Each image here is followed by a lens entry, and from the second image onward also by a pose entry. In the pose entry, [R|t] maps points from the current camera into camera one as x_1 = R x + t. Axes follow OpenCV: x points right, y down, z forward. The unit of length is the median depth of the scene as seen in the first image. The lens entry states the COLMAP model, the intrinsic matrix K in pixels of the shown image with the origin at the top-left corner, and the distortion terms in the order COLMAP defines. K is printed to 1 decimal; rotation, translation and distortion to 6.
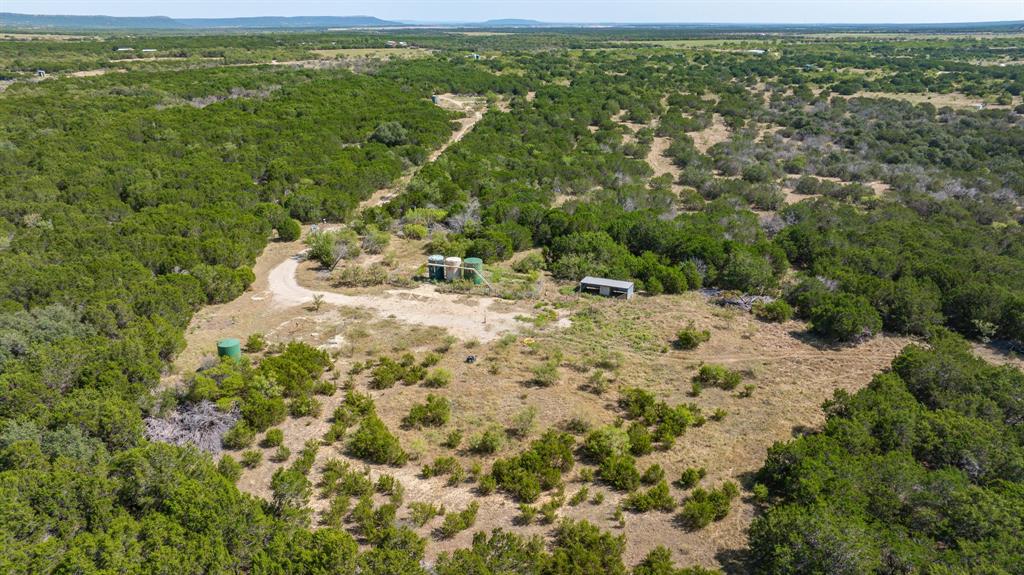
lens RADIAL K [[711.4, 0, 512.0], [0, 711.4, 287.5], [0, 0, 1]] dist [-0.045743, 0.043290]
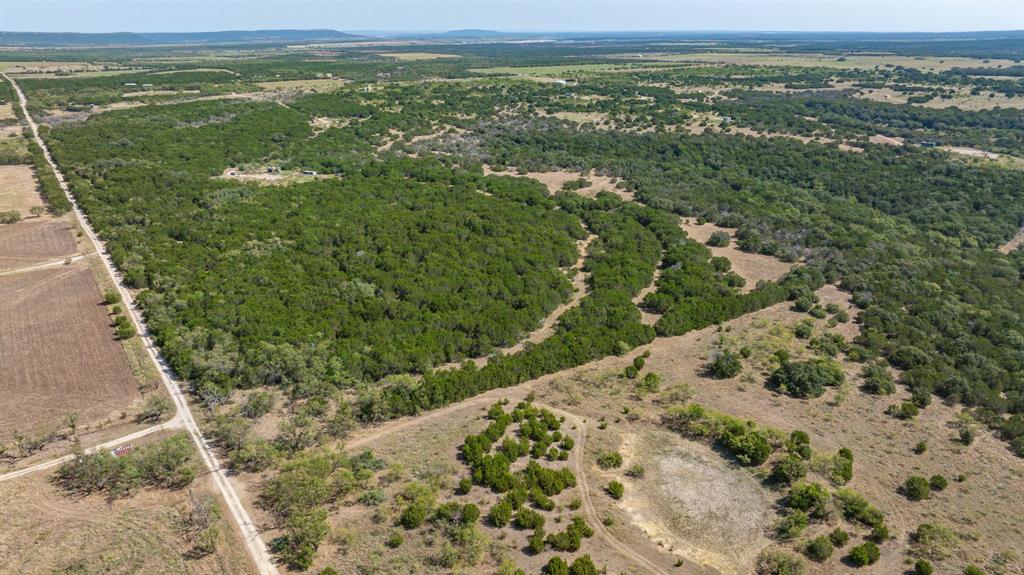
lens RADIAL K [[711.4, 0, 512.0], [0, 711.4, 287.5], [0, 0, 1]] dist [-0.045743, 0.043290]
pose [[0.999006, -0.020335, 0.039658, 0.196305], [0.020718, 0.999742, -0.009274, 0.126829], [-0.039459, 0.010087, 0.999170, -0.547608]]
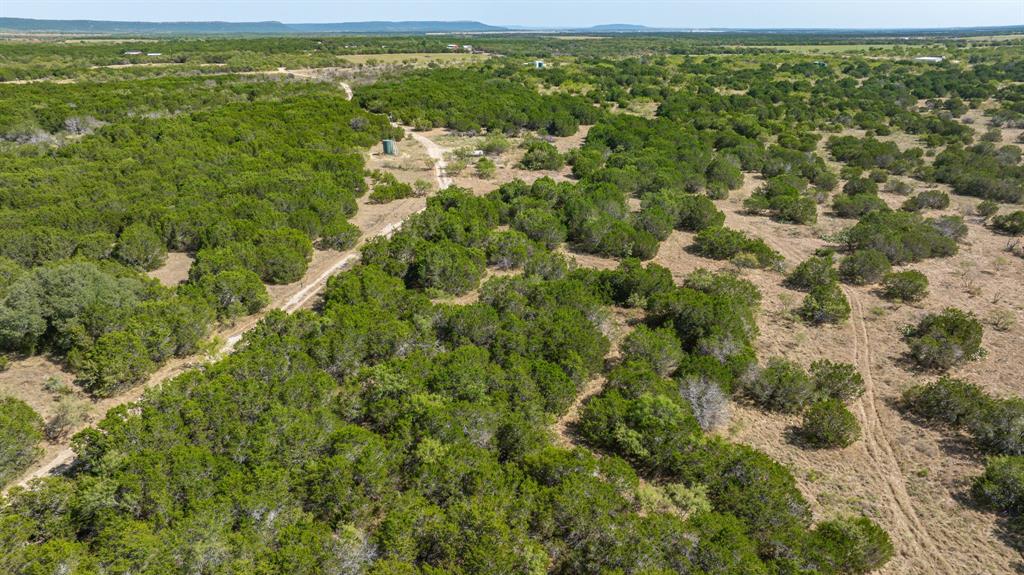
lens RADIAL K [[711.4, 0, 512.0], [0, 711.4, 287.5], [0, 0, 1]] dist [-0.045743, 0.043290]
pose [[0.989833, 0.046685, -0.134355, 0.033130], [-0.047654, 0.998856, -0.004006, -0.086610], [0.134014, 0.010368, 0.990925, 0.258794]]
